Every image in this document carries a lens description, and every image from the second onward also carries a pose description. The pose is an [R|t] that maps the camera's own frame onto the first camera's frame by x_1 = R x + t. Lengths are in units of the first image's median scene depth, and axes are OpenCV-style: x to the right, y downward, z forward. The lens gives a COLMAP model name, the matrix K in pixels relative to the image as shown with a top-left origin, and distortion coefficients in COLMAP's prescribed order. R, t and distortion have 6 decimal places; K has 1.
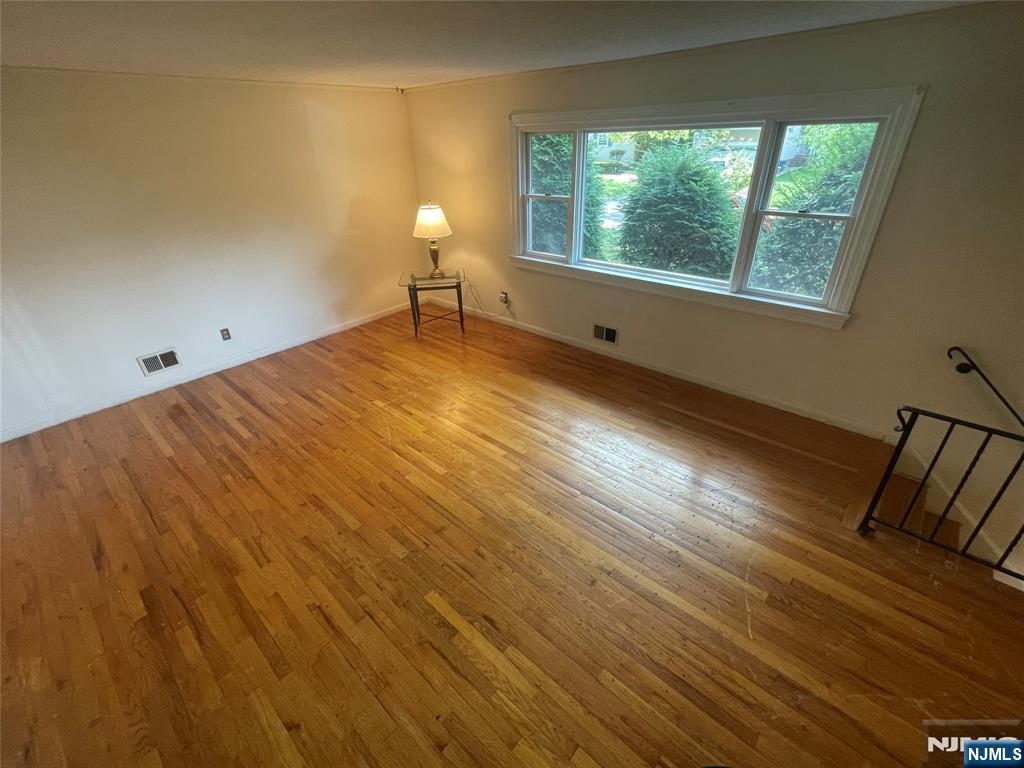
lens RADIAL K [[441.9, 0, 514.9], [0, 441.9, 380.9], [0, 0, 1]] dist [-0.006538, 0.000271]
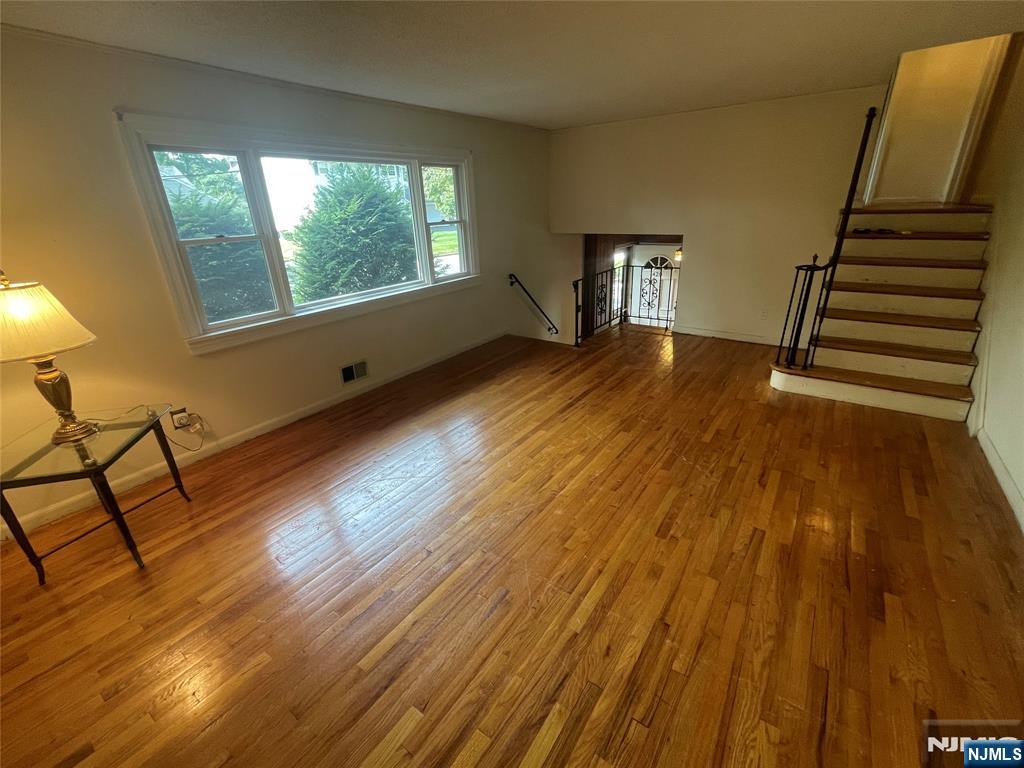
lens RADIAL K [[441.9, 0, 510.8], [0, 441.9, 384.9], [0, 0, 1]] dist [-0.006538, 0.000271]
pose [[-0.101942, -0.347625, 0.932076, -0.728941], [0.512222, 0.784861, 0.348742, -0.250392], [-0.852781, 0.512982, 0.098051, 0.678154]]
